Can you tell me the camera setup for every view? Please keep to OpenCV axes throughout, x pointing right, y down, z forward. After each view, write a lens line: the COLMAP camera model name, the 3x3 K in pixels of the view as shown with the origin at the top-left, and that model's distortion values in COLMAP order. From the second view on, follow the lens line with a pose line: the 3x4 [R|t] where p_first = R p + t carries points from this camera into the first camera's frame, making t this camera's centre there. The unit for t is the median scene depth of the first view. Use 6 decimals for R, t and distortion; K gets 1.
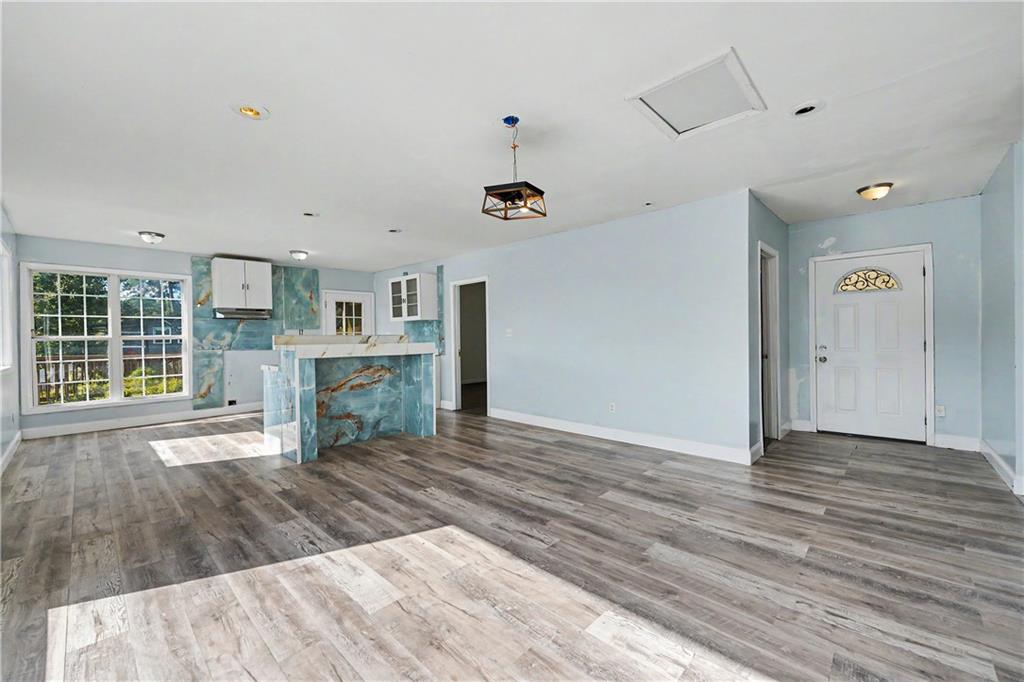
lens RADIAL K [[413.6, 0, 509.3], [0, 413.6, 338.2], [0, 0, 1]] dist [-0.001875, -0.000899]
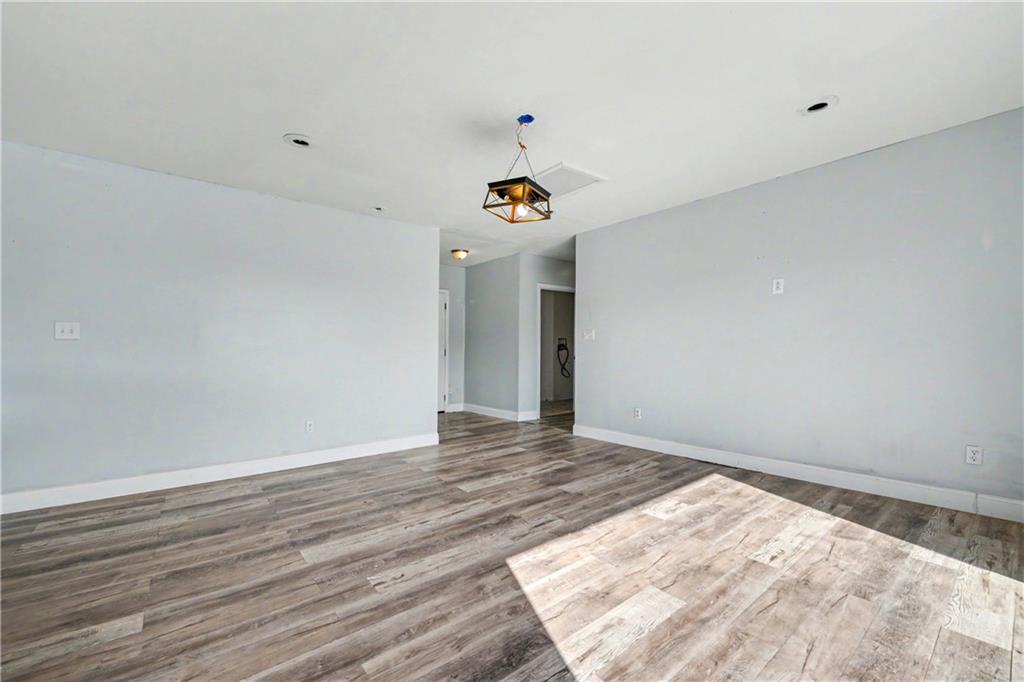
lens RADIAL K [[413.6, 0, 509.5], [0, 413.6, 344.9], [0, 0, 1]] dist [-0.001875, -0.000899]
pose [[0.134364, 0.013032, 0.990846, -0.910674], [0.003942, 0.999899, -0.013686, 0.023925], [-0.990924, 0.005745, 0.134299, 0.827190]]
